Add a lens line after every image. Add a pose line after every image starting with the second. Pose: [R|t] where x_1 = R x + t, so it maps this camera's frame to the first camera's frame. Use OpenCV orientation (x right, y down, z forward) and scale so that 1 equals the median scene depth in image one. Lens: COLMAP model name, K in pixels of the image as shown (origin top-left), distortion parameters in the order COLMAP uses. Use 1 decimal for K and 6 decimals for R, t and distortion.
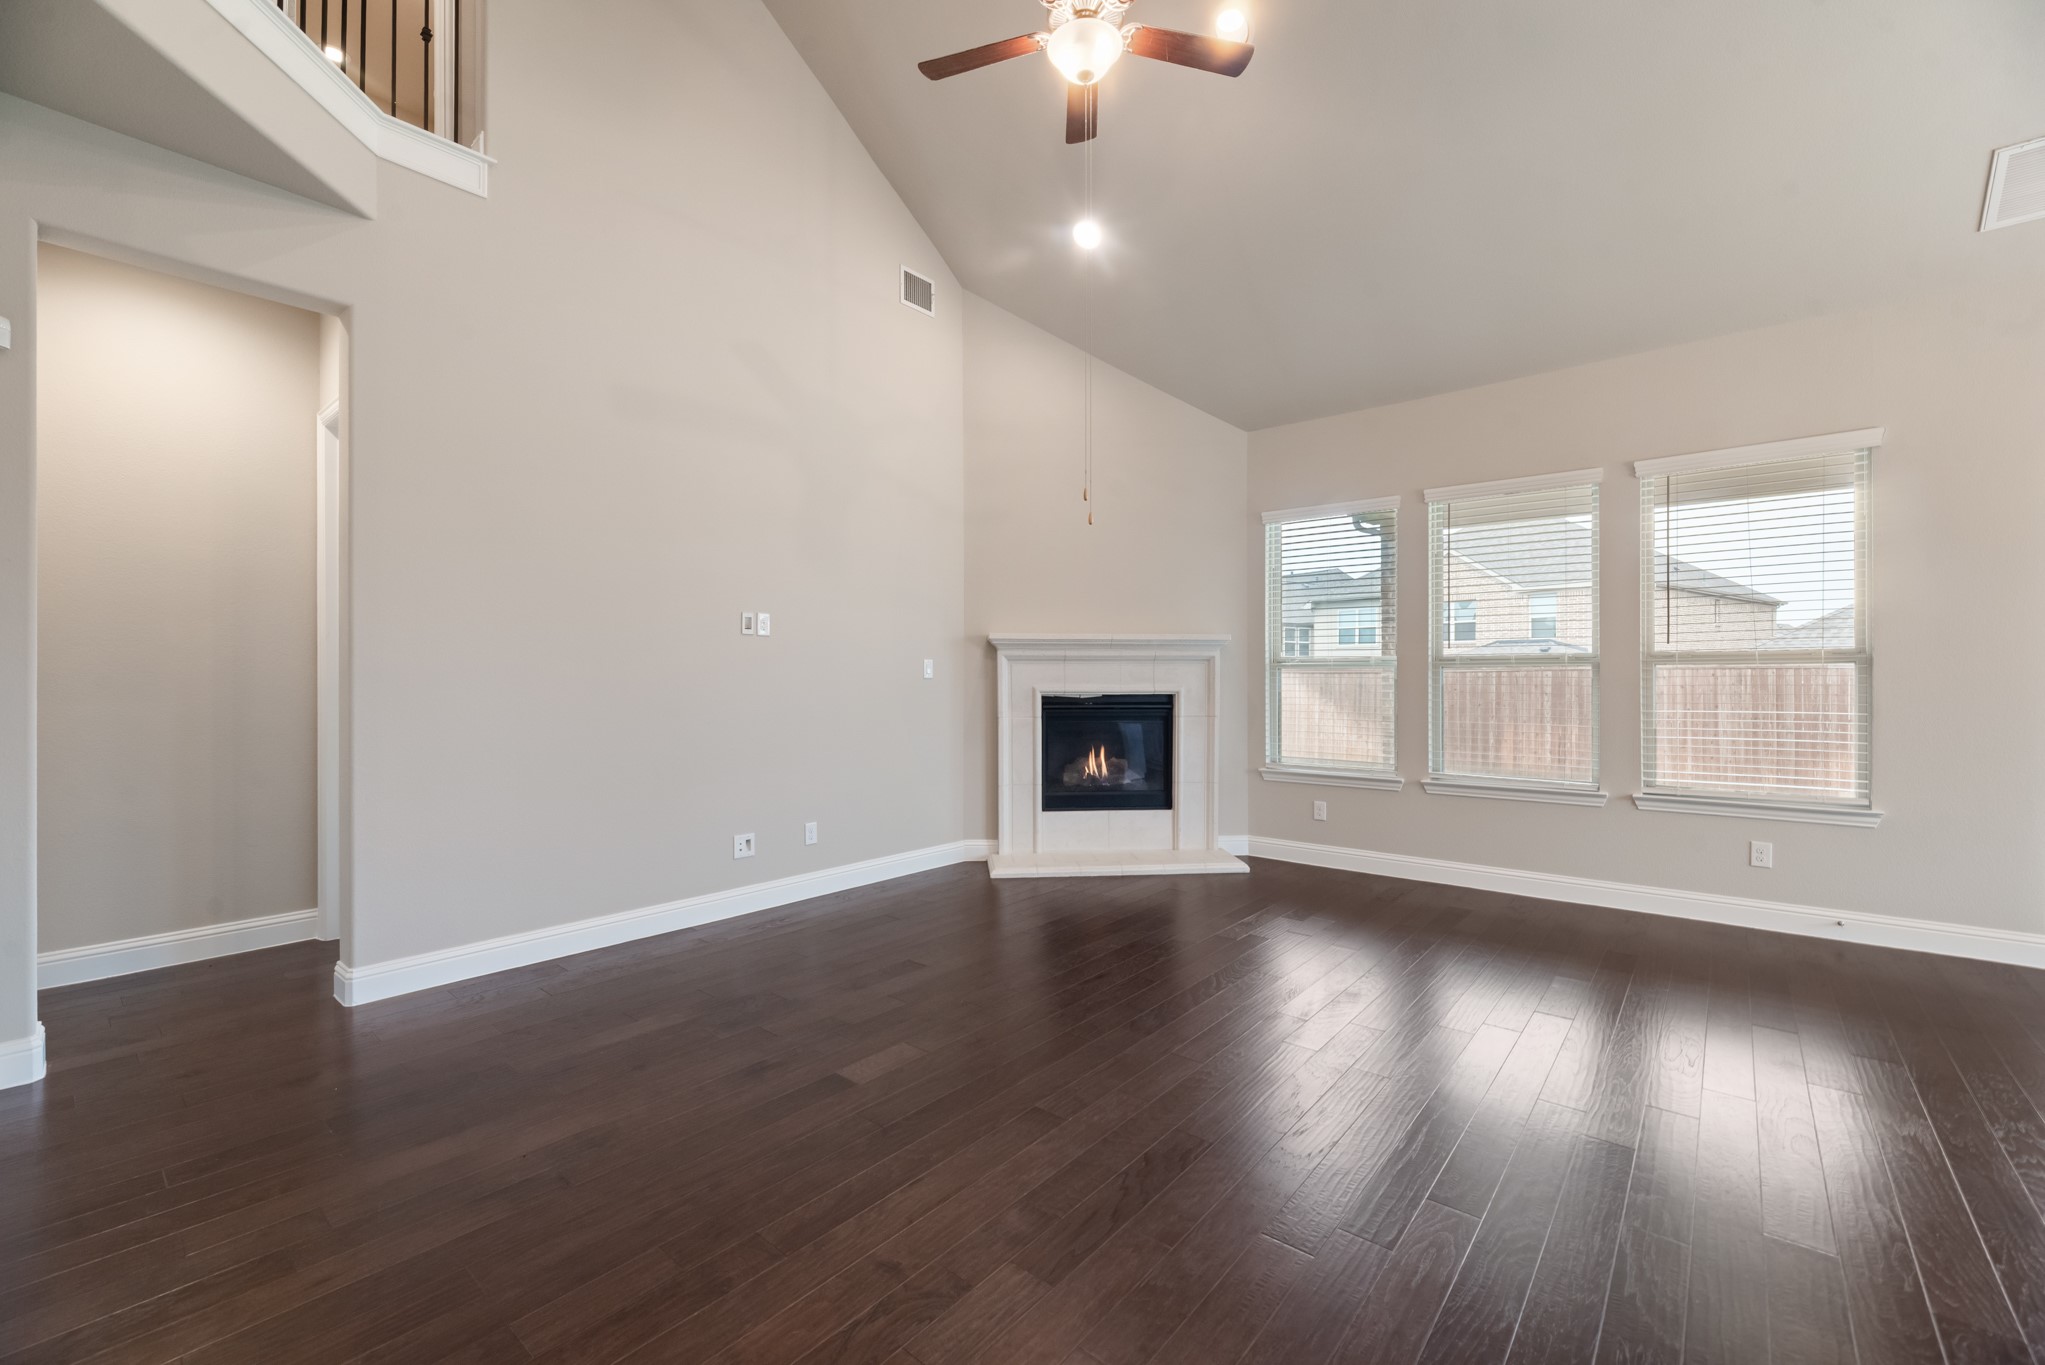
lens RADIAL K [[837.0, 0, 1027.3], [0, 837.0, 677.7], [0, 0, 1]] dist [-0.001959, -0.000204]
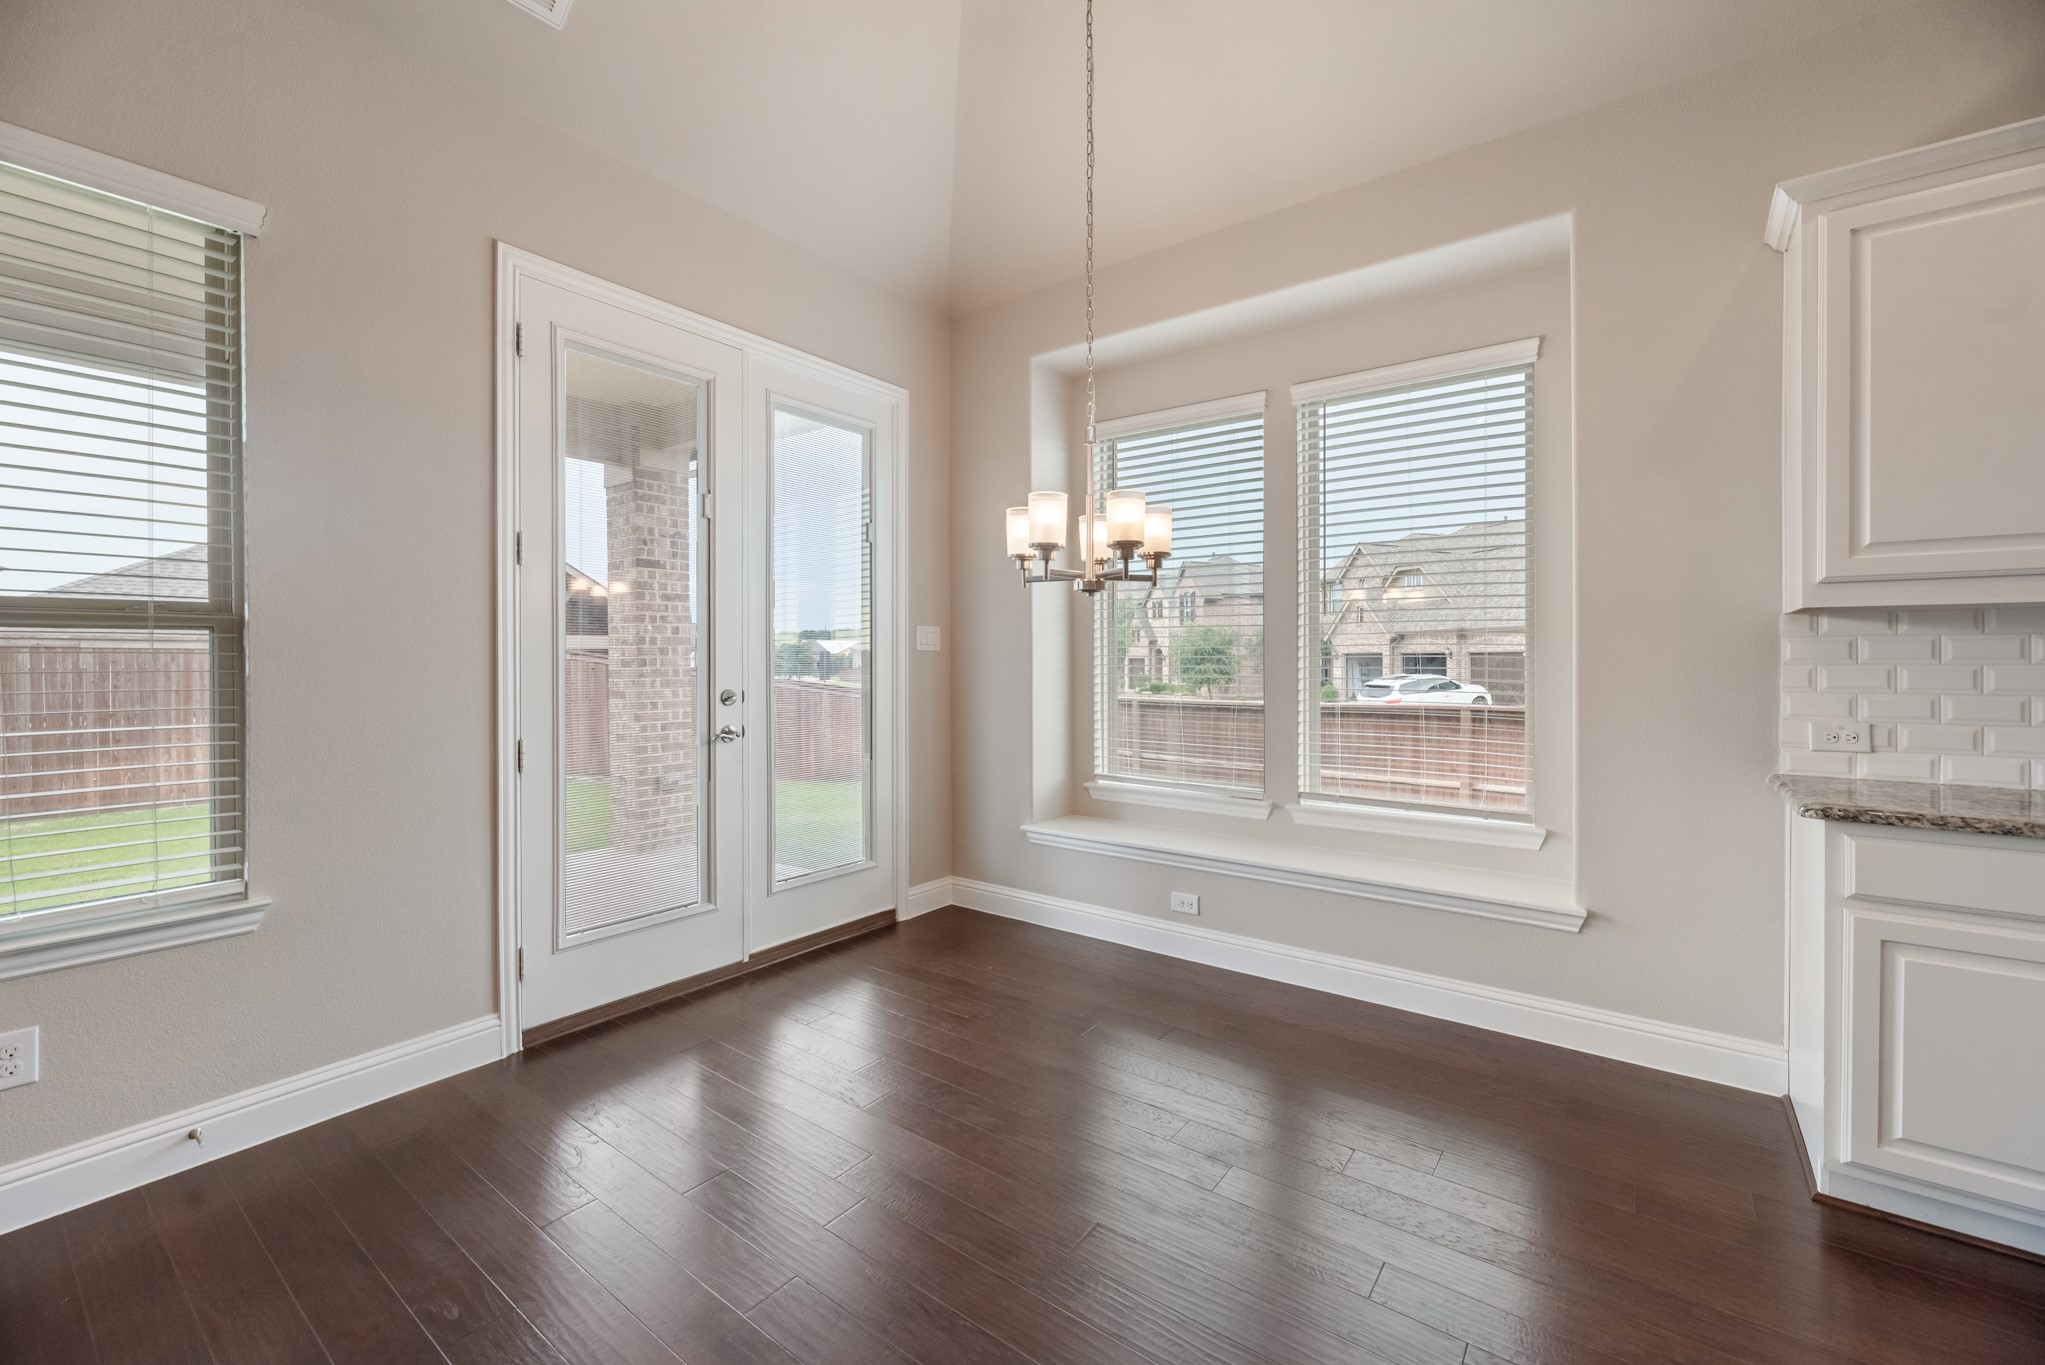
lens RADIAL K [[834.7, 0, 1028.8], [0, 834.7, 662.9], [0, 0, 1]] dist [0.000759, -0.000010]
pose [[-0.056499, -0.002772, 0.998399, 0.304749], [0.002993, 0.999991, 0.002946, 0.002415], [-0.998398, 0.003154, -0.056490, 0.360645]]
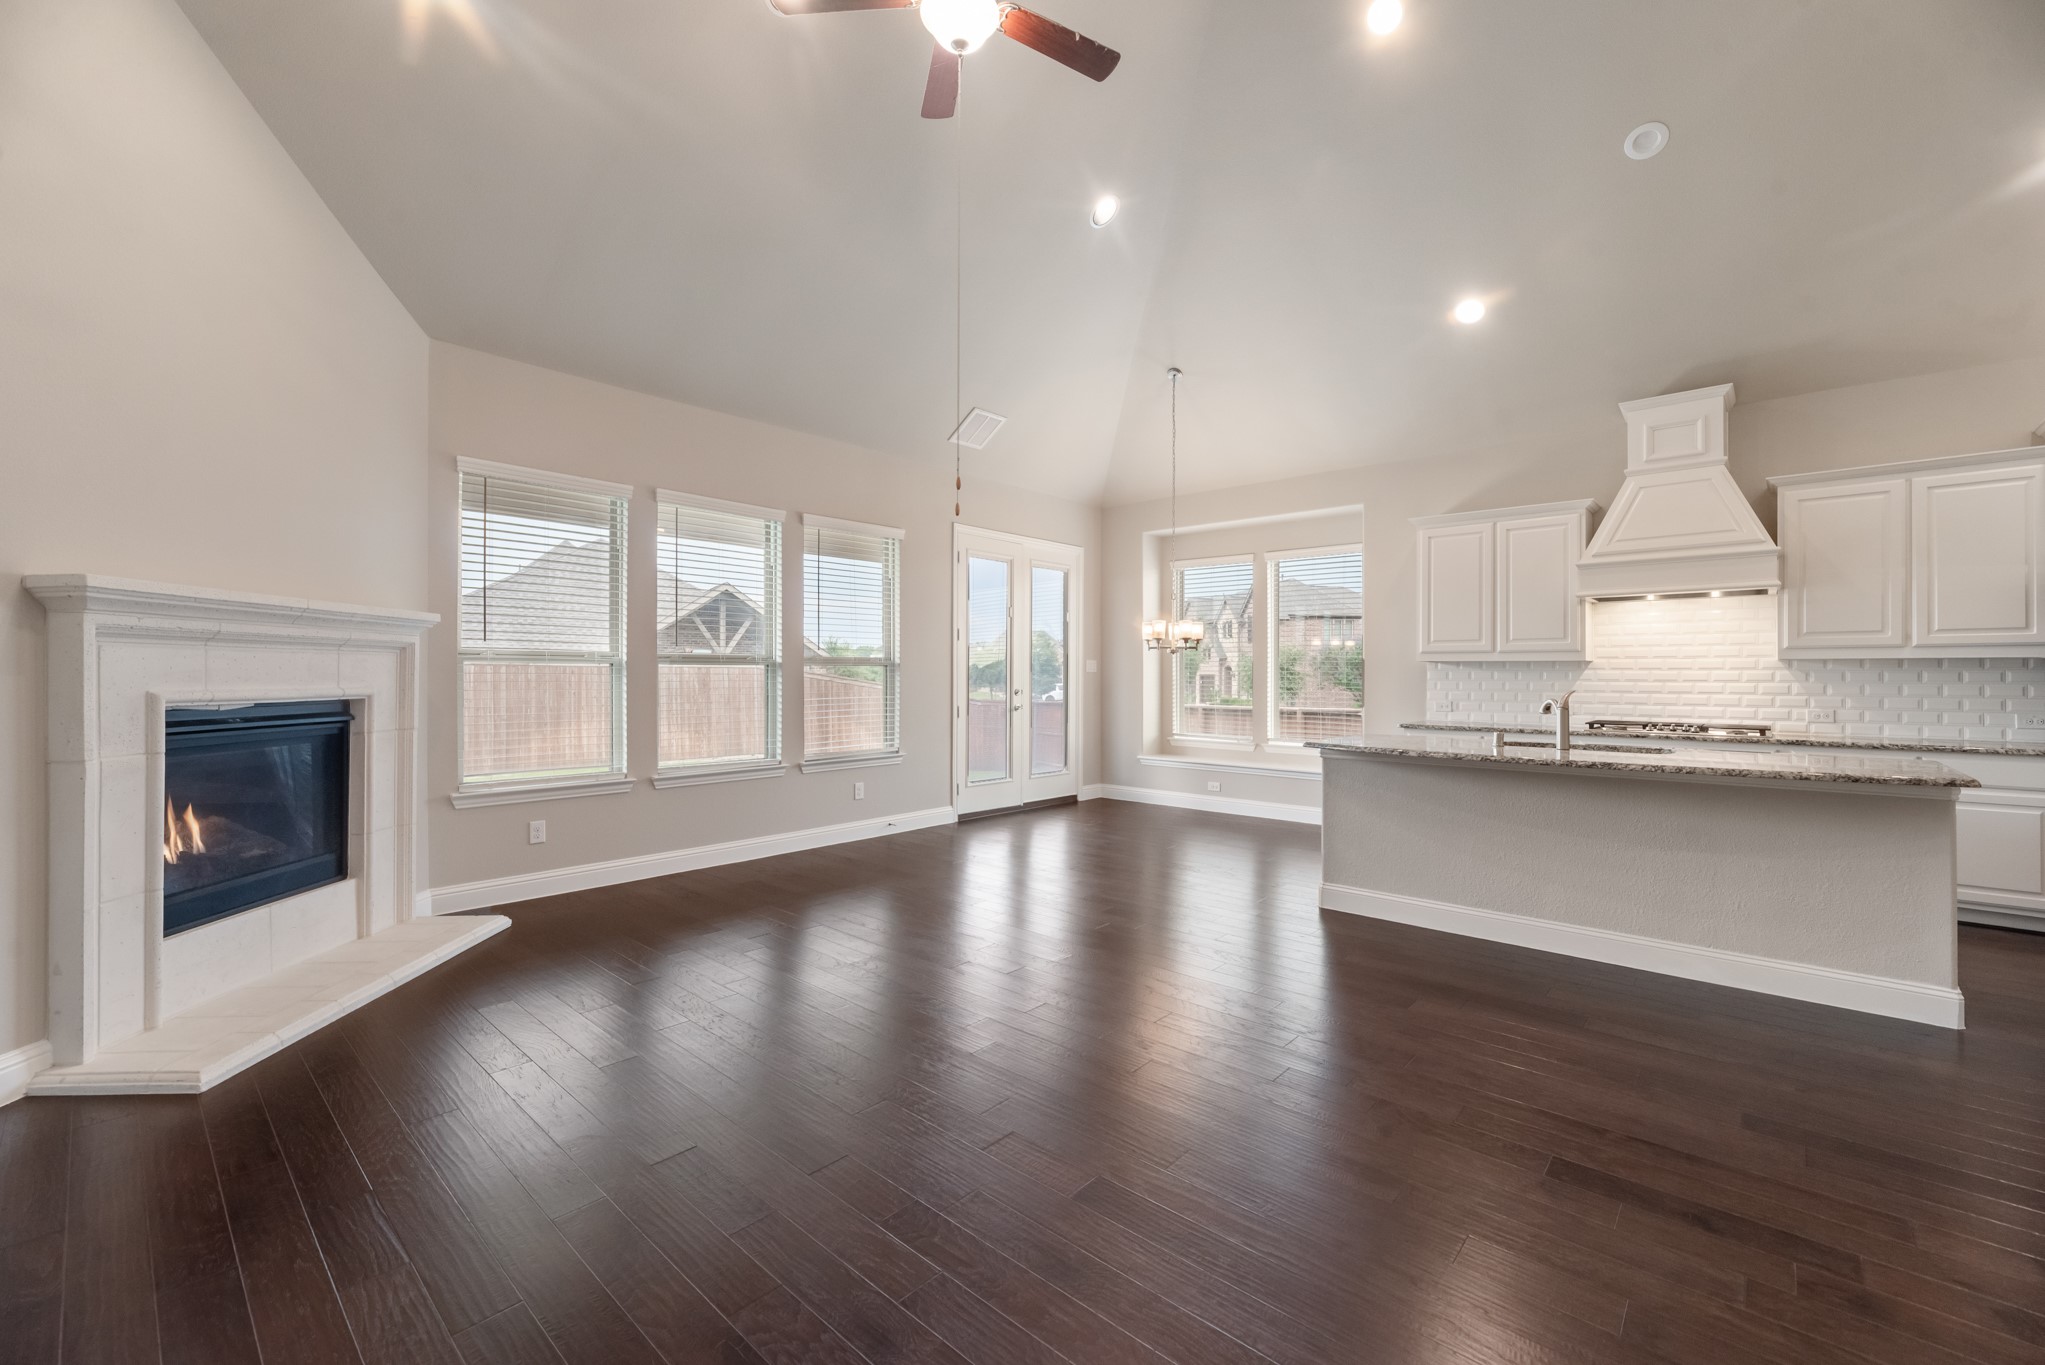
lens RADIAL K [[834.9, 0, 1024.1], [0, 834.9, 673.1], [0, 0, 1]] dist [-0.000456, 0.000011]
pose [[0.034428, 0.003450, 0.999401, -0.469156], [-0.002333, 0.999992, -0.003372, 0.000517], [-0.999404, -0.002215, 0.034436, 0.476650]]
